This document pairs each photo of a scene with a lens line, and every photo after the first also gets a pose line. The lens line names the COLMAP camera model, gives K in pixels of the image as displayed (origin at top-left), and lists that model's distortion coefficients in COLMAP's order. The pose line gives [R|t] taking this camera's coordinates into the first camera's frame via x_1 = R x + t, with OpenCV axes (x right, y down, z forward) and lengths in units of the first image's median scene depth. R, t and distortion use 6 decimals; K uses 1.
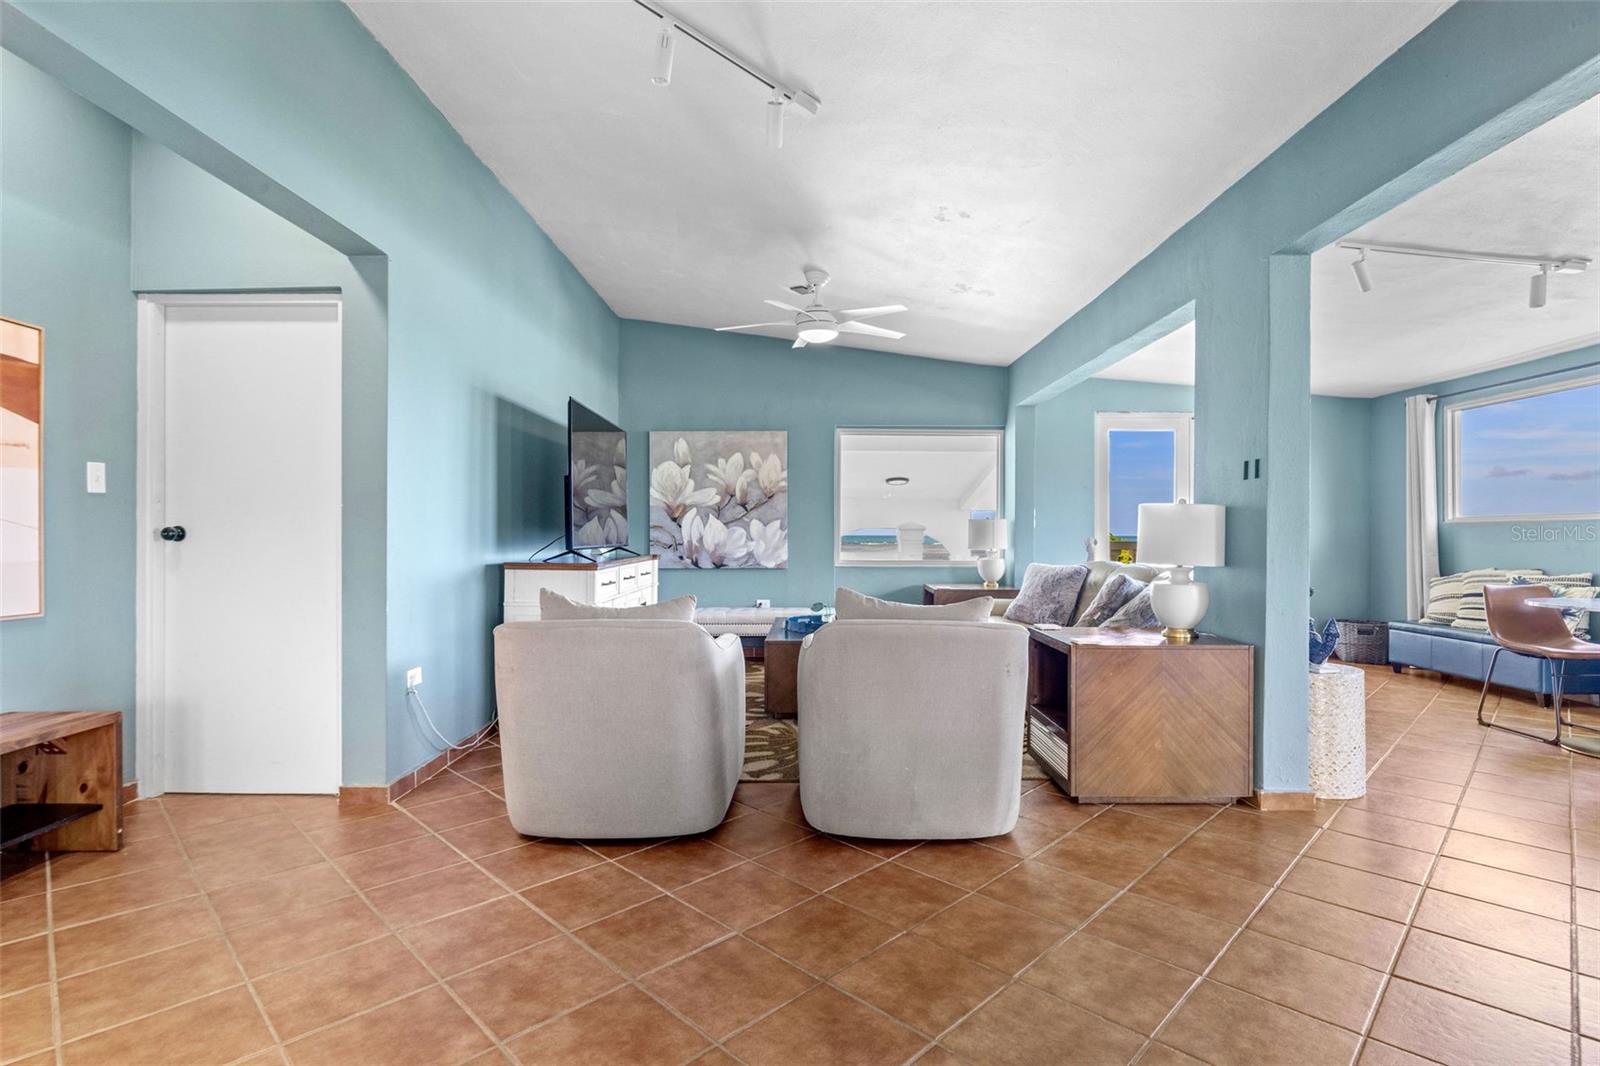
lens RADIAL K [[779.3, 0, 808.4], [0, 779.3, 532.8], [0, 0, 1]] dist [-0.000060, -0.000040]
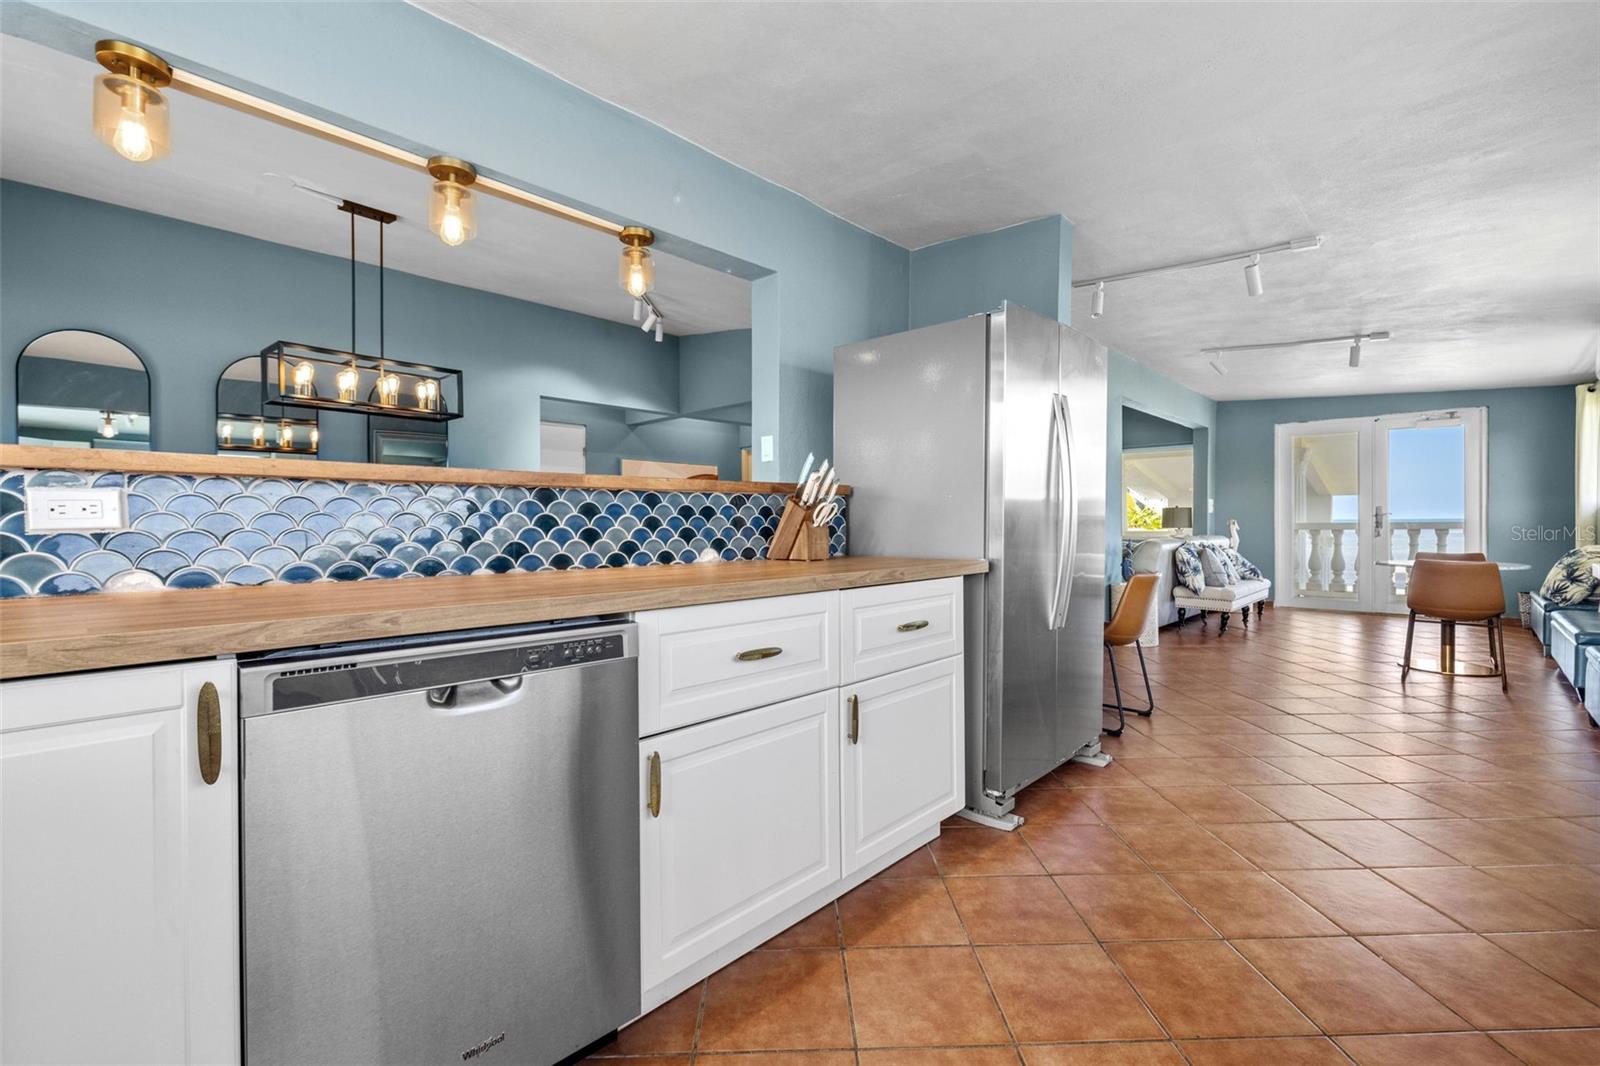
lens RADIAL K [[692.9, 0, 792.4], [0, 692.9, 525.5], [0, 0, 1]] dist [-0.000887, 0.000197]
pose [[0.707675, -0.003709, -0.706529, 0.625094], [0.010185, 0.999936, 0.004952, 0.003181], [0.706465, -0.010700, 0.707667, -0.426646]]
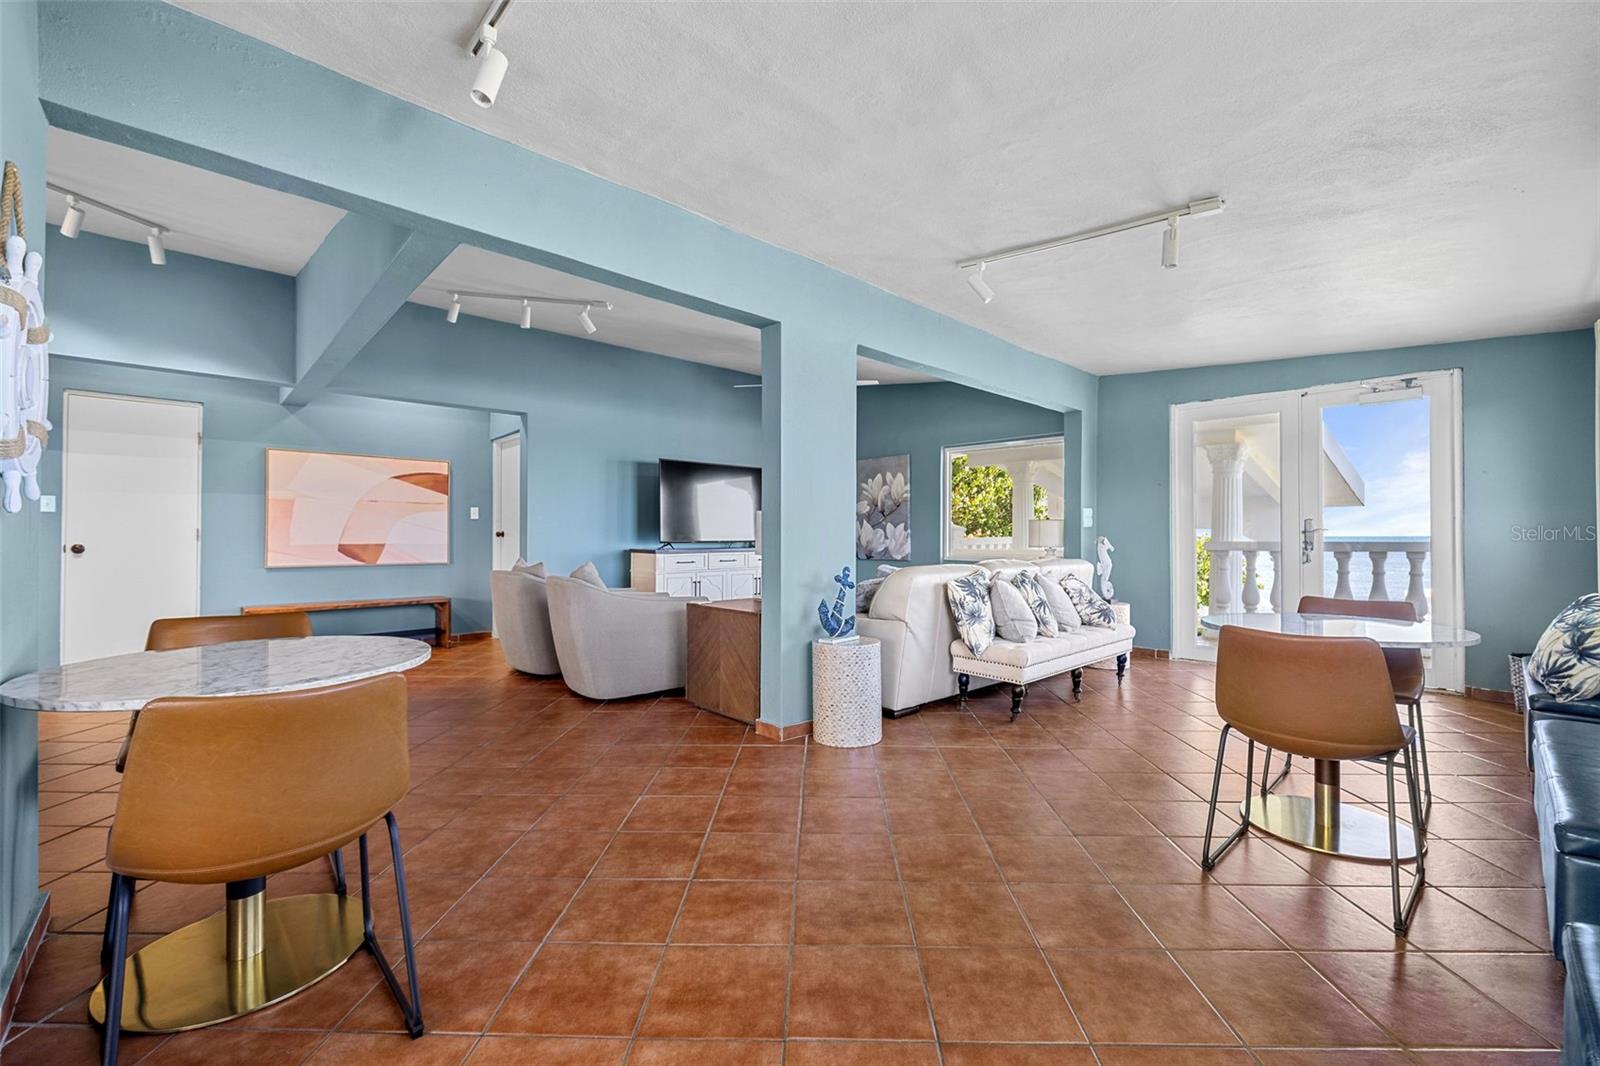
lens RADIAL K [[676.2, 0, 801.6], [0, 676.2, 527.7], [0, 0, 1]] dist [-0.000954, -0.000209]
pose [[0.680965, -0.011133, -0.732232, 0.672901], [0.003360, 0.999921, -0.012078, 0.004370], [0.732308, 0.005764, 0.680949, 0.106752]]
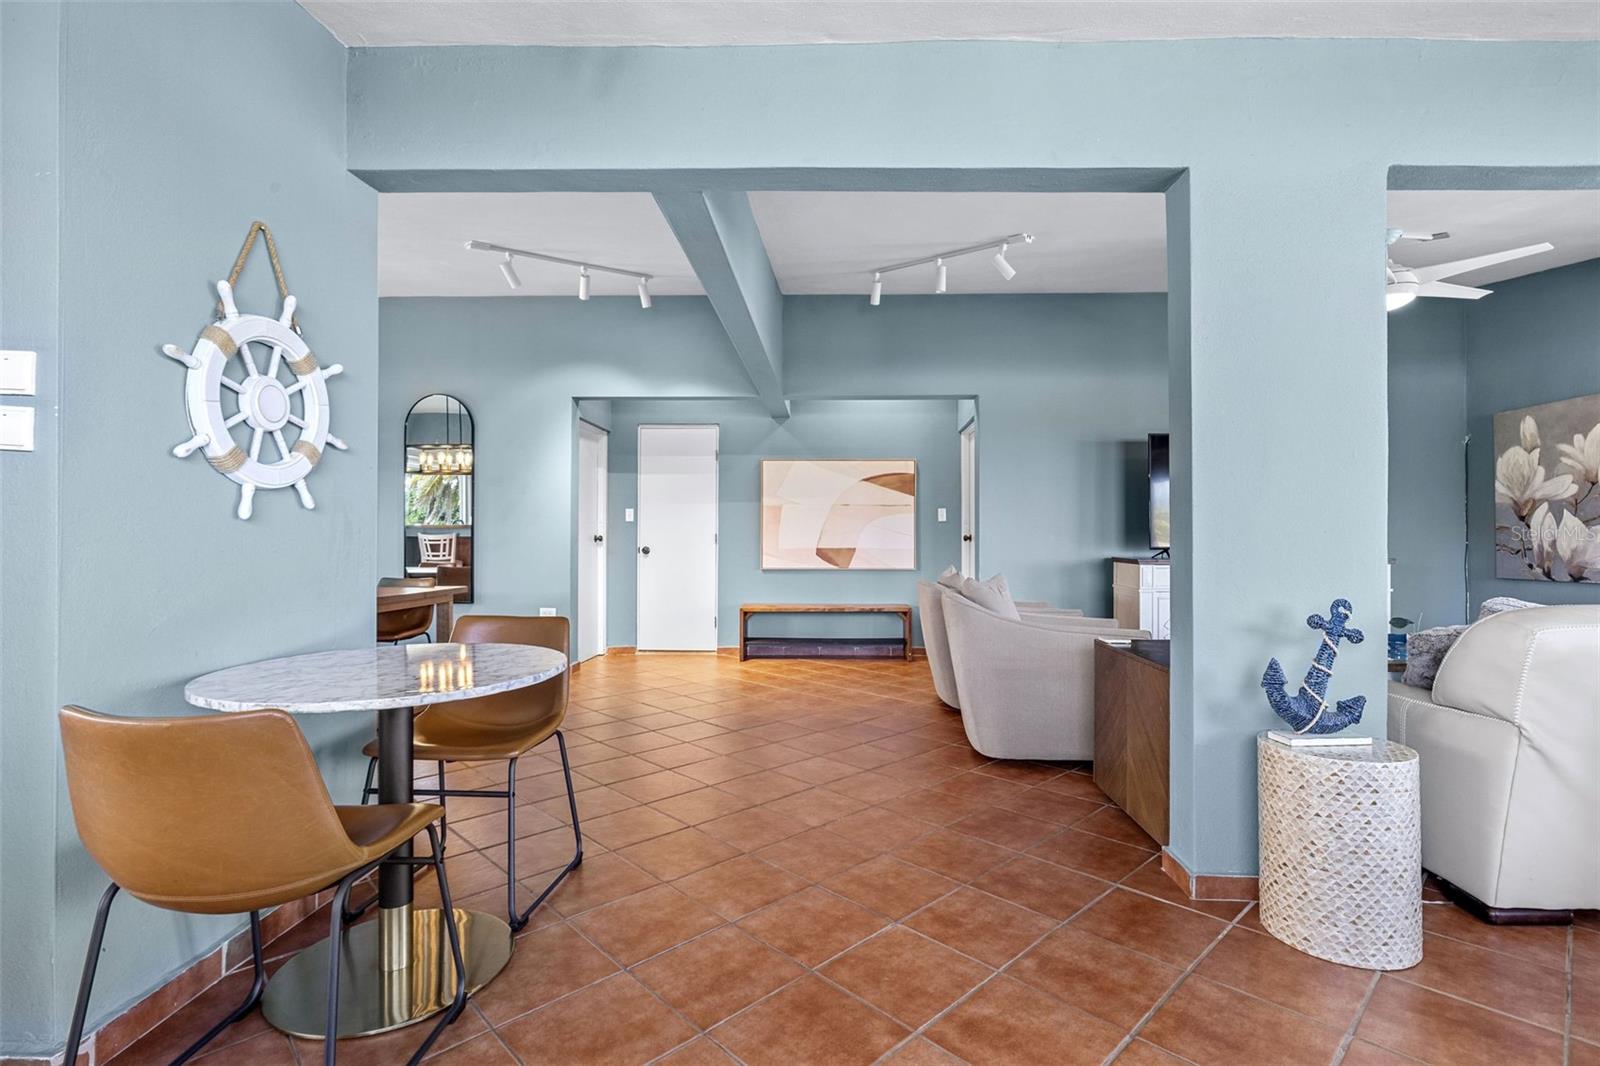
lens RADIAL K [[747.8, 0, 811.0], [0, 747.8, 532.5], [0, 0, 1]] dist [-0.013189, 0.000229]
pose [[-0.033633, -0.012429, -0.999357, 0.613346], [0.002860, 0.999917, -0.012532, 0.004867], [0.999430, -0.003280, -0.033595, 0.293607]]
